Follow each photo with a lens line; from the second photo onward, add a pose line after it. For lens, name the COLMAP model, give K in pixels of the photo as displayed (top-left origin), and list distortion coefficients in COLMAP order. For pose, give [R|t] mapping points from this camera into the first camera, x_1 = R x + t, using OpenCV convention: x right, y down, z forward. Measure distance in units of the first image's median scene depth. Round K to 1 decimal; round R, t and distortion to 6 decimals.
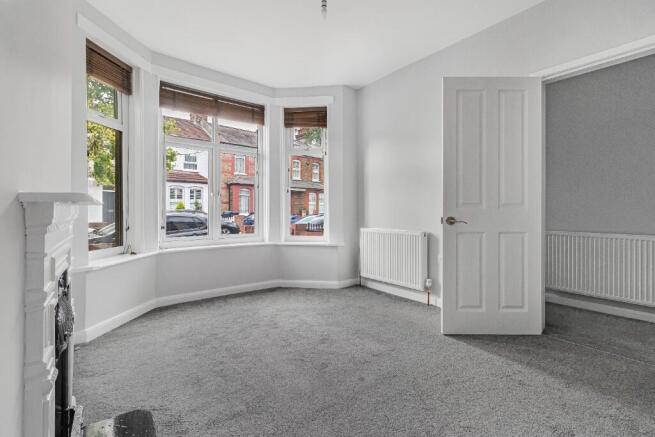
lens RADIAL K [[307.2, 0, 321.6], [0, 307.2, 212.7], [0, 0, 1]] dist [0.002229, -0.000135]
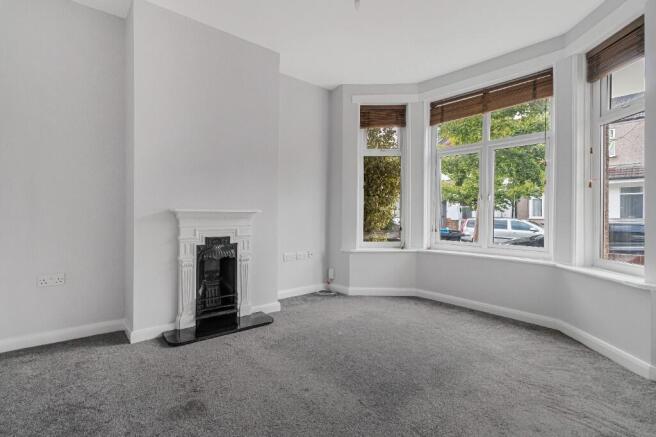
lens RADIAL K [[307.7, 0, 328.3], [0, 307.7, 216.1], [0, 0, 1]] dist [0.002229, -0.000135]
pose [[0.056032, 0.006552, -0.998407, 0.555921], [-0.013257, 0.999895, 0.005818, -0.005692], [0.998341, 0.012910, 0.056113, 0.509792]]
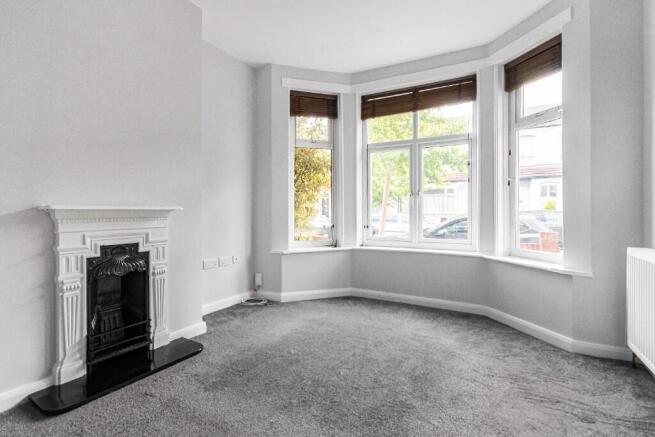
lens RADIAL K [[307.2, 0, 326.0], [0, 307.2, 217.0], [0, 0, 1]] dist [0.002229, -0.000135]
pose [[0.388884, 0.015748, -0.921152, 0.423967], [-0.003979, 0.999873, 0.015414, -0.004655], [0.921278, -0.002329, 0.388897, 0.405104]]
